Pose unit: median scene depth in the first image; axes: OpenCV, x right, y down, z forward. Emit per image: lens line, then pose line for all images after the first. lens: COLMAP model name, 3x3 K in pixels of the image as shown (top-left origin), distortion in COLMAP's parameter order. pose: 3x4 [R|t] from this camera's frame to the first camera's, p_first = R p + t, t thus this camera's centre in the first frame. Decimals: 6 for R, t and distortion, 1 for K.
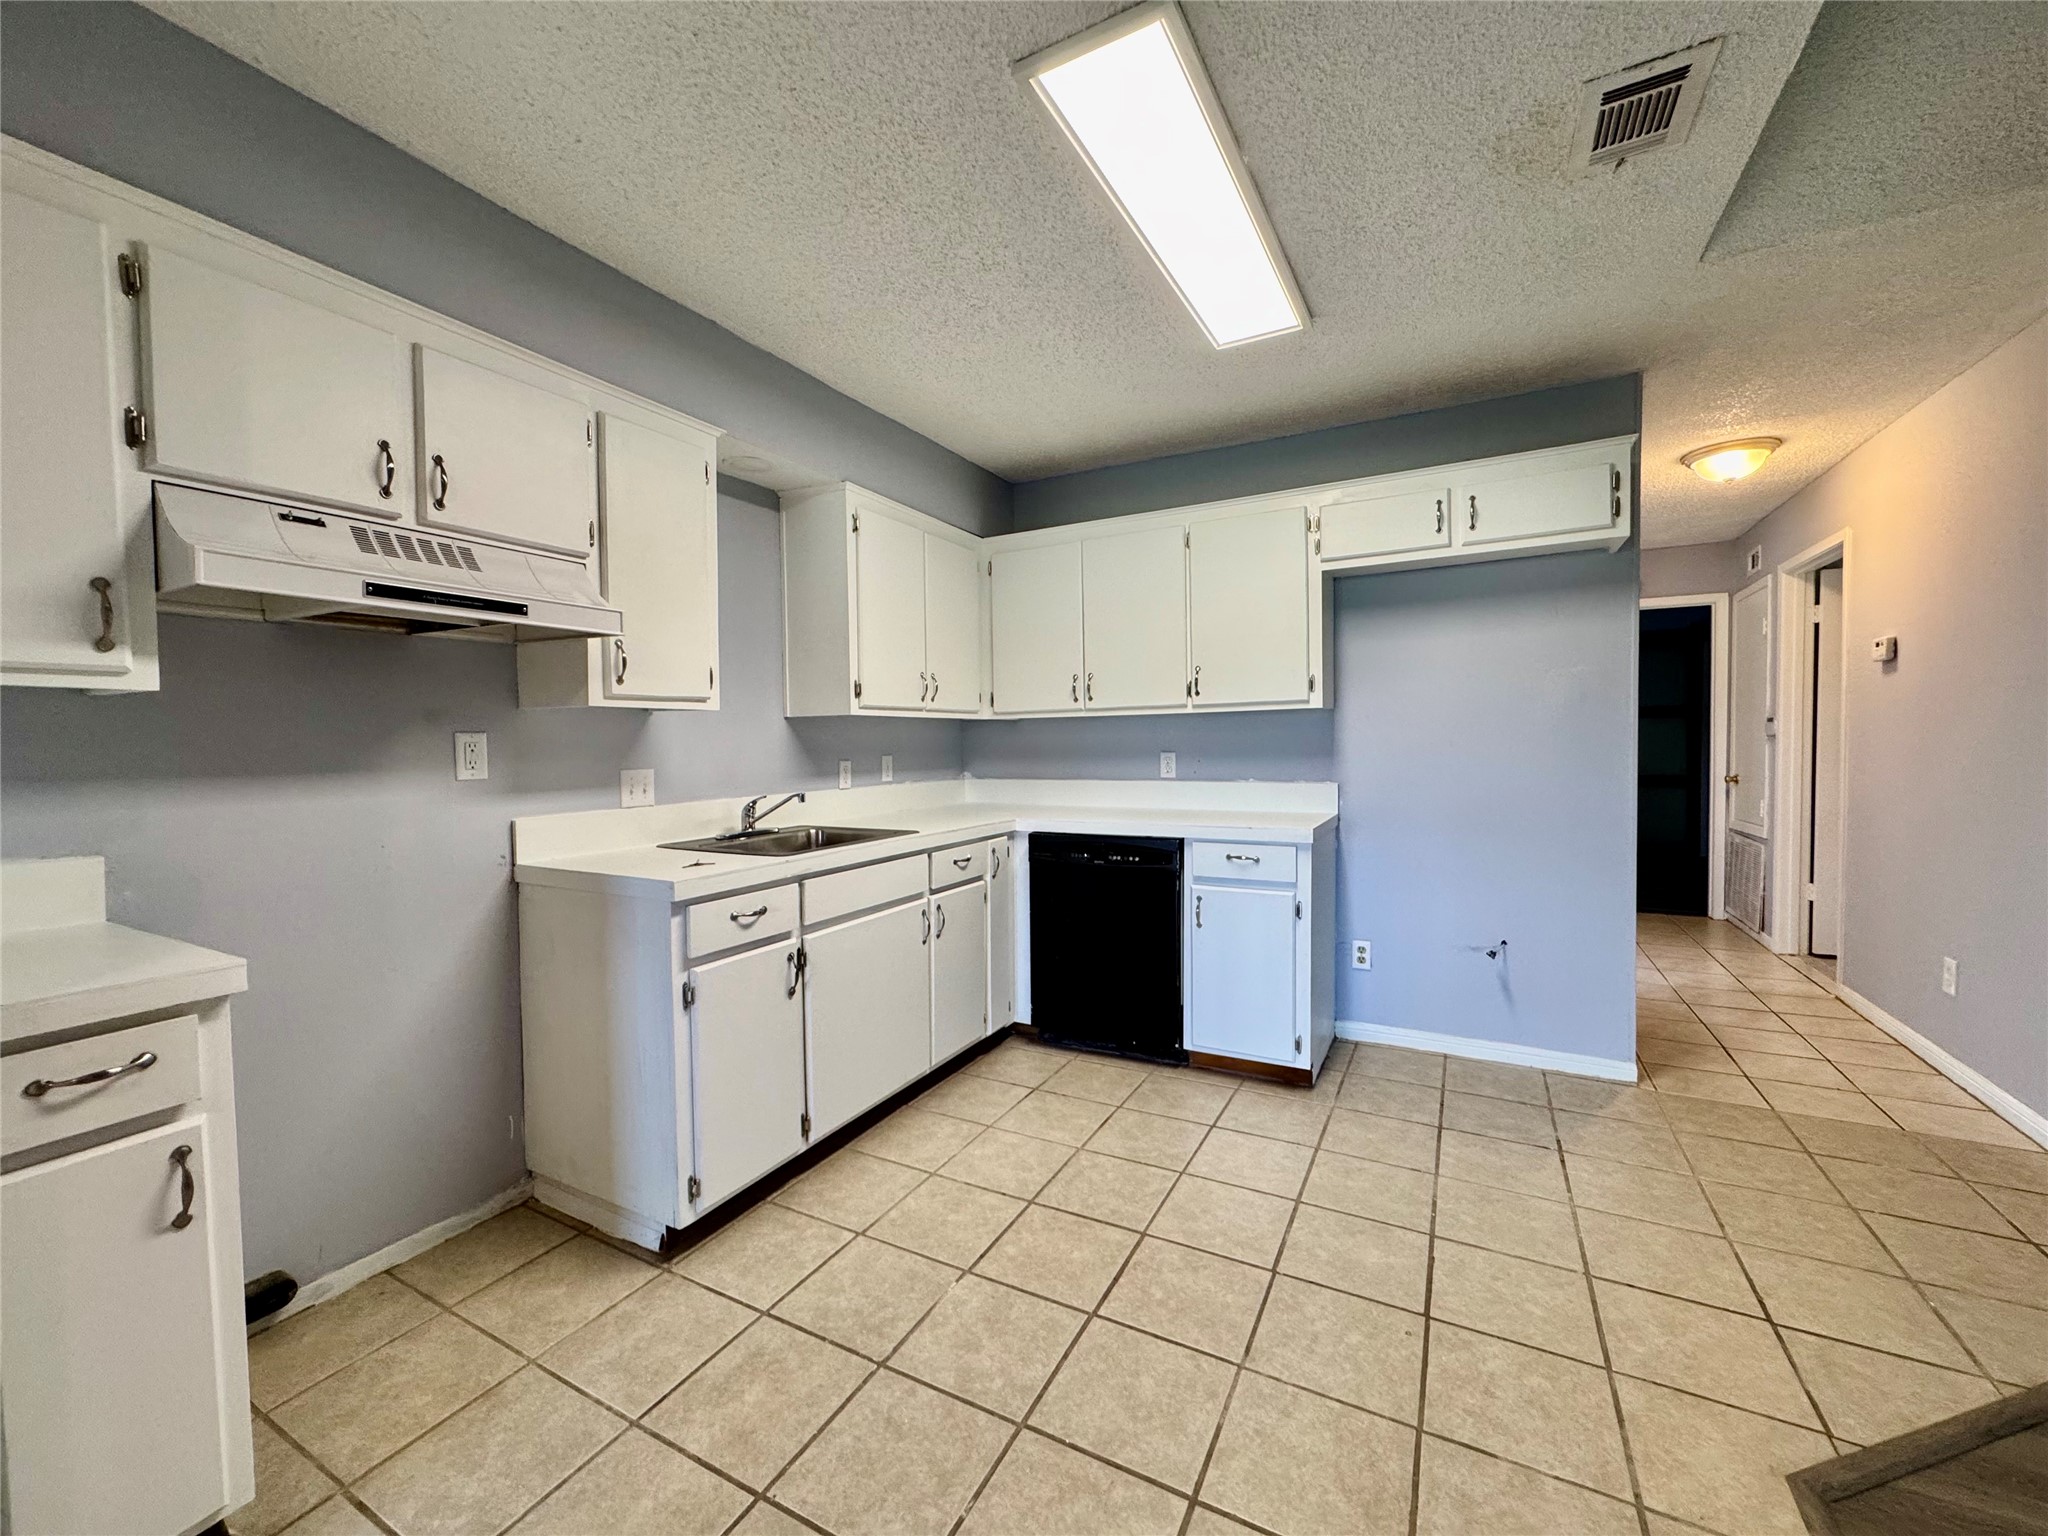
lens RADIAL K [[817.7, 0, 1025.2], [0, 817.7, 763.7], [0, 0, 1]] dist [-0.003578, 0.000627]
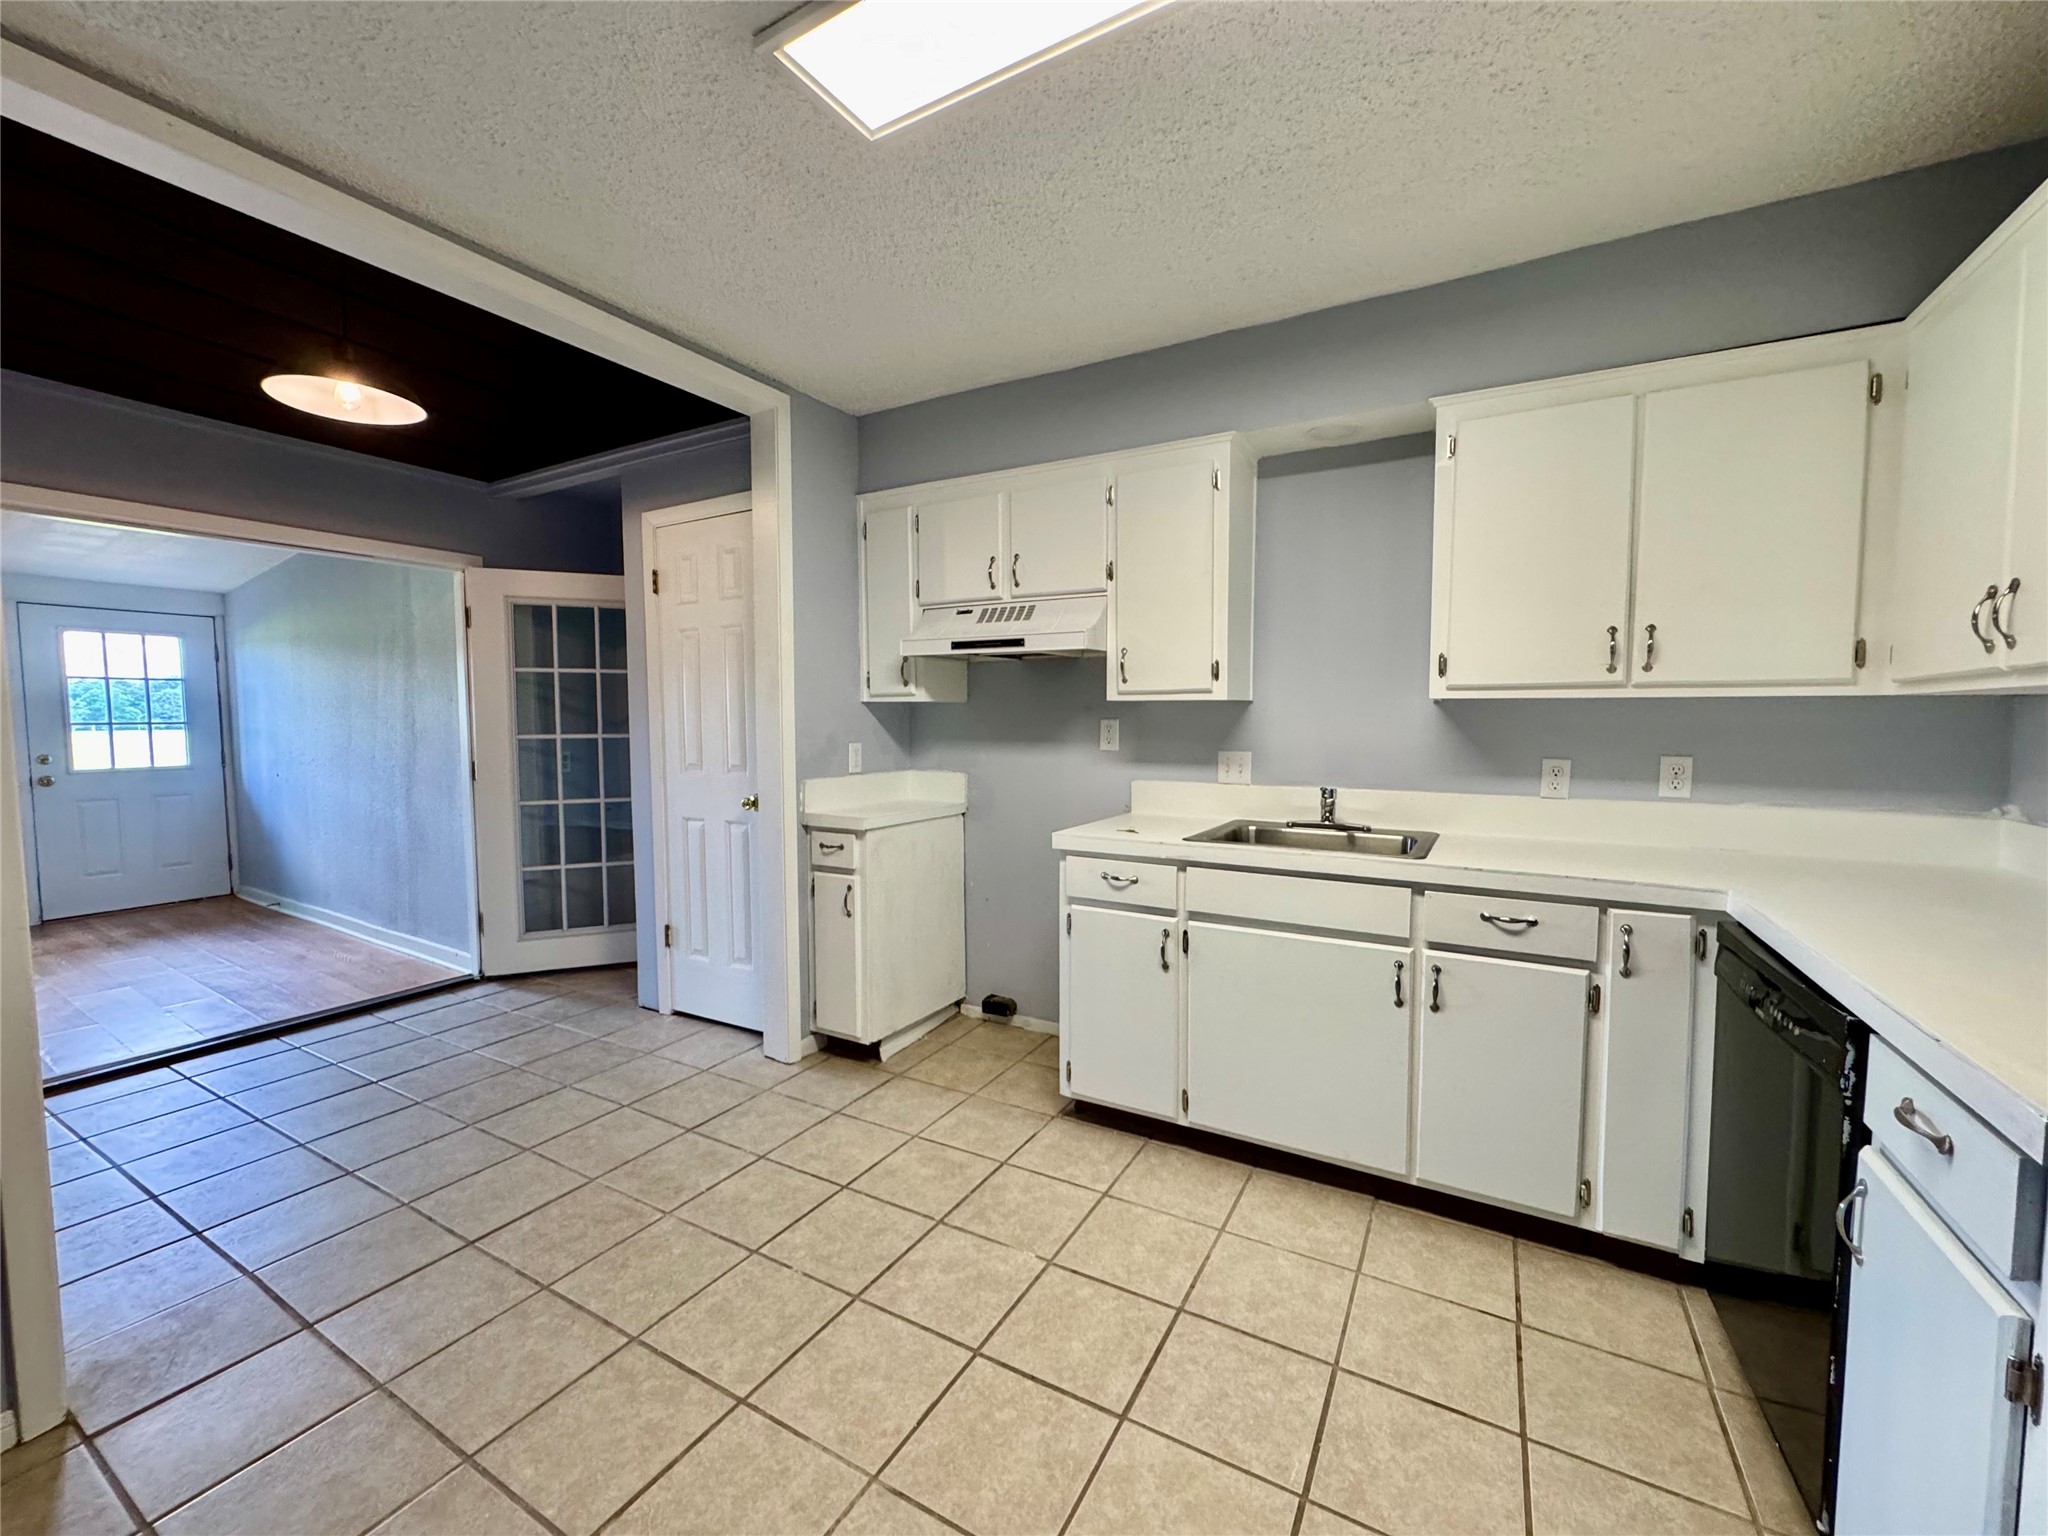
lens RADIAL K [[817.7, 0, 1021.6], [0, 817.7, 763.2], [0, 0, 1]] dist [-0.003578, 0.000627]
pose [[-0.025119, 0.067408, -0.997409, 0.807716], [-0.031155, 0.997187, 0.068177, -0.053963], [0.999199, 0.032787, -0.022948, 0.874411]]
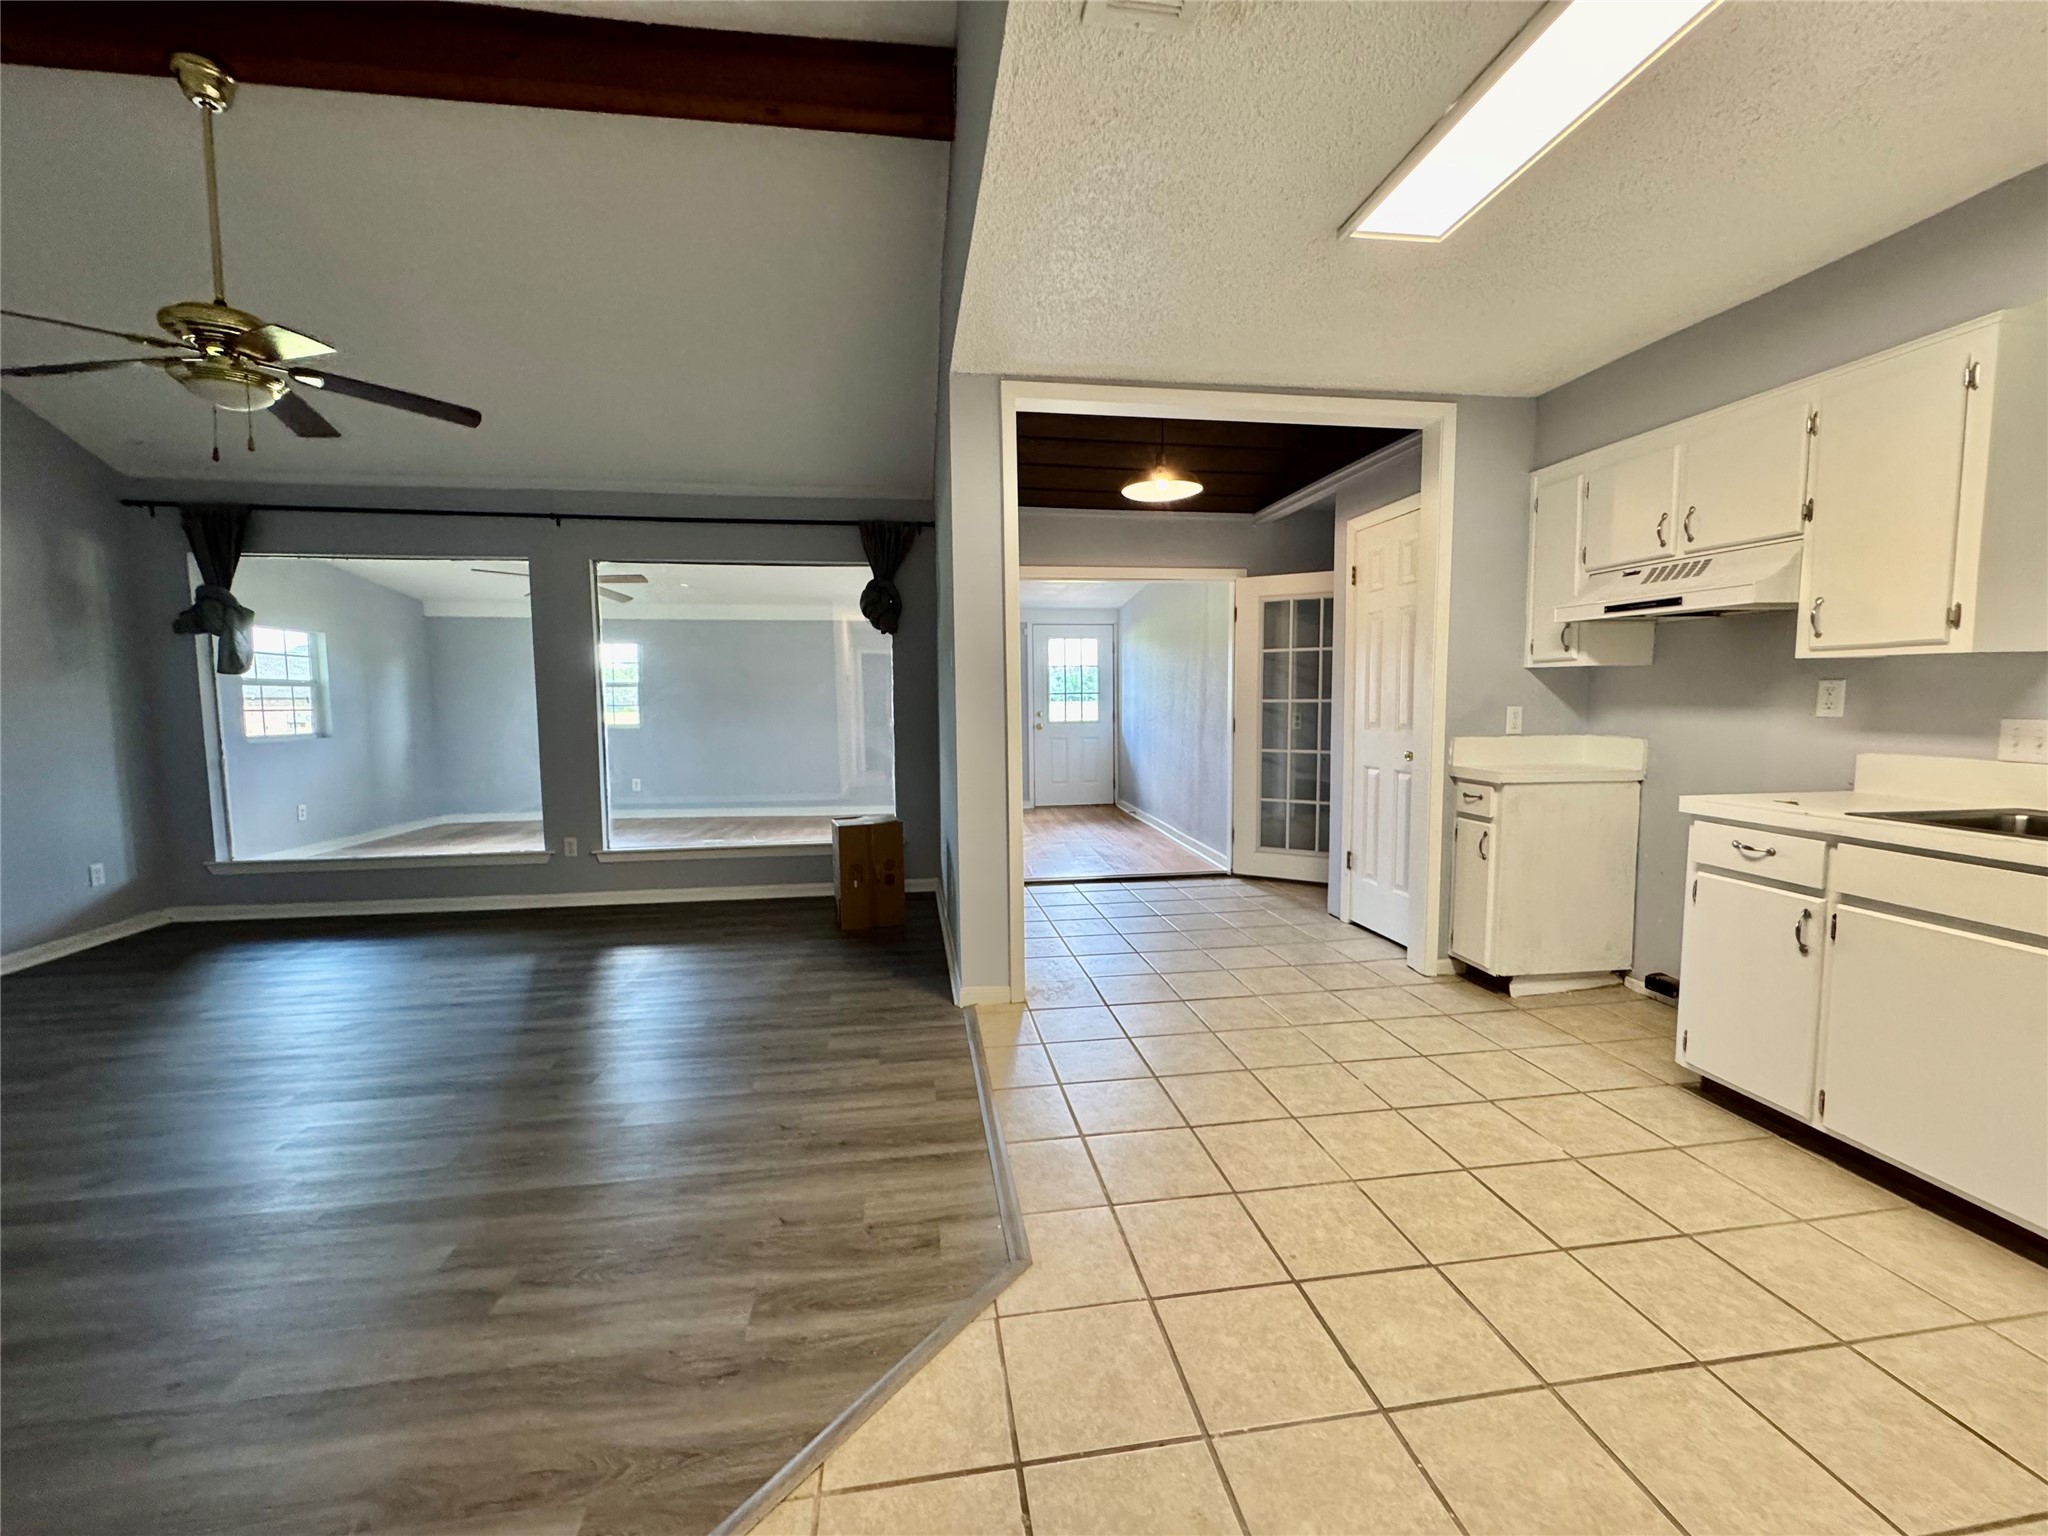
lens RADIAL K [[817.7, 0, 1023.6], [0, 817.7, 763.1], [0, 0, 1]] dist [-0.003578, 0.000627]
pose [[-0.799835, 0.069022, -0.596237, 1.074813], [-0.002099, 0.993038, 0.117774, -0.055279], [0.600216, 0.095451, -0.794122, 1.258096]]
